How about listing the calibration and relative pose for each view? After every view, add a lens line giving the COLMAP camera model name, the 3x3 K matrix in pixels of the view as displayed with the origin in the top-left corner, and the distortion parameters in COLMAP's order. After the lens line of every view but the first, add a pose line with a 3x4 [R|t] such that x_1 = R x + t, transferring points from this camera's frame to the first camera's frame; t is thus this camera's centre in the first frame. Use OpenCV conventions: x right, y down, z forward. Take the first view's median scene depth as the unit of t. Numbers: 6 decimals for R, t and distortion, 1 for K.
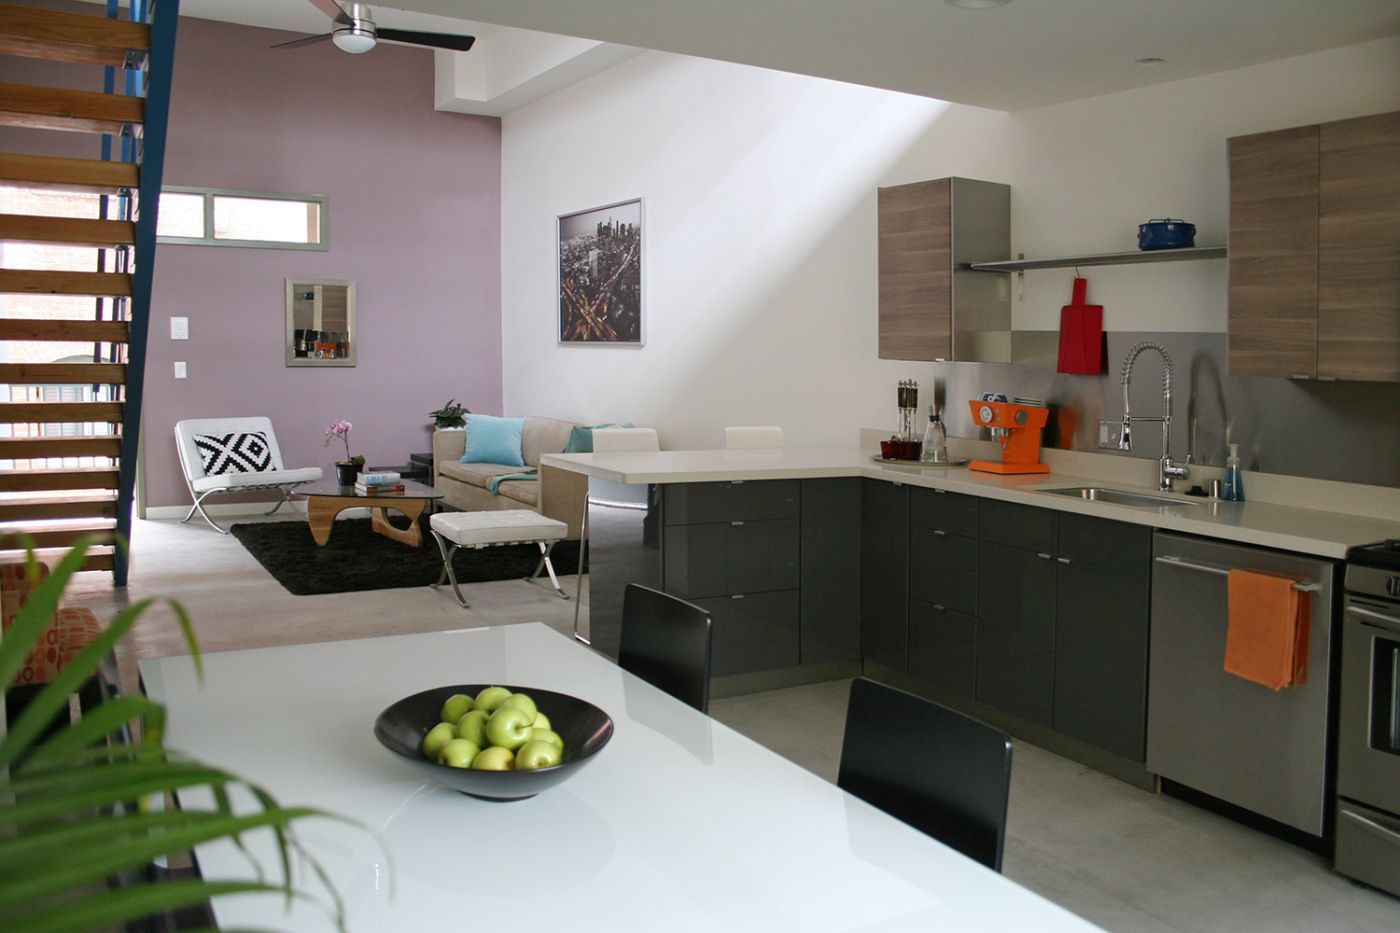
lens RADIAL K [[1120.5, 0, 700.5], [0, 1120.5, 398.8], [0, 0, 1]] dist [-0.047324, -0.000023]
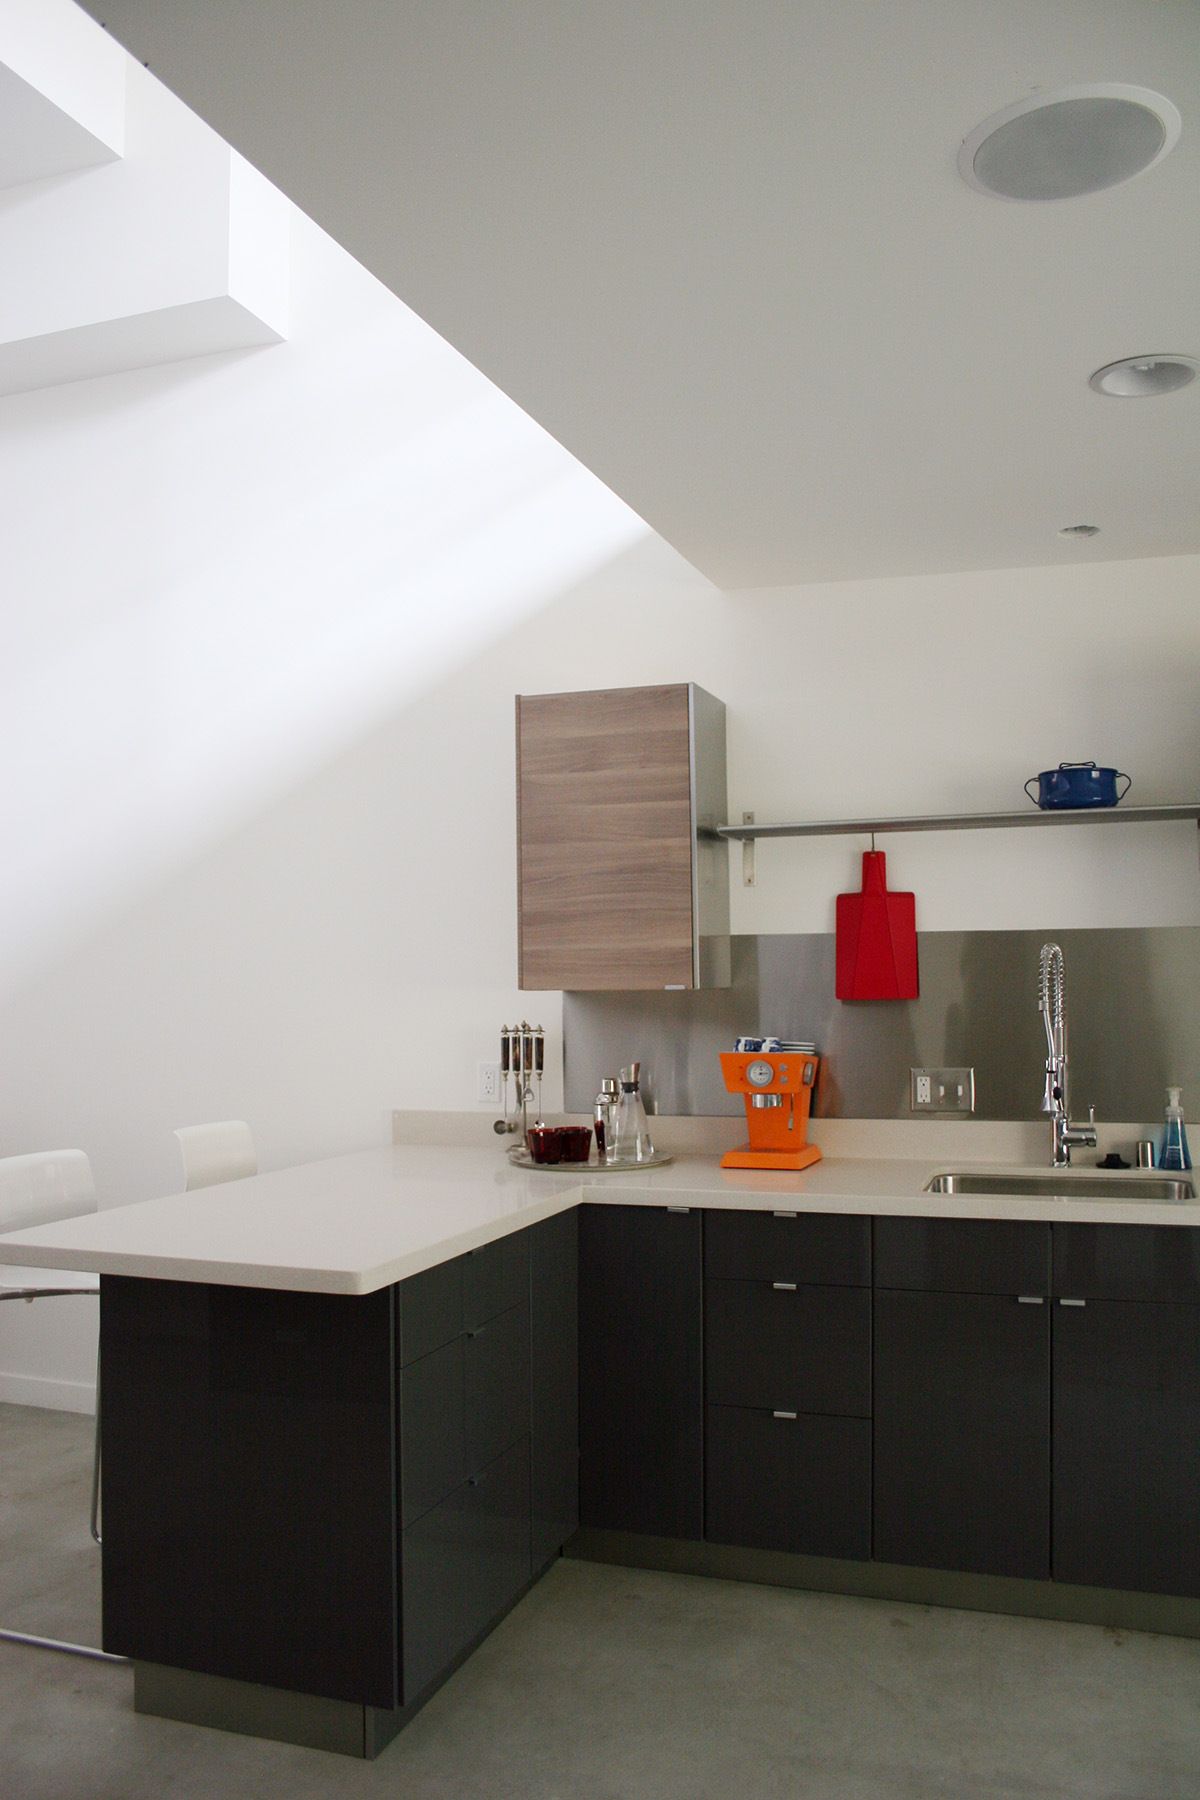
lens RADIAL K [[1470.3, 0, 600.0], [0, 1470.3, 900.0], [0, 0, 1]] dist [-0.120424, 0.002401]
pose [[0.788050, -0.009542, 0.615537, -0.296745], [0.062285, 0.995985, -0.064302, -0.033803], [-0.612452, 0.089012, 0.785480, 0.413594]]
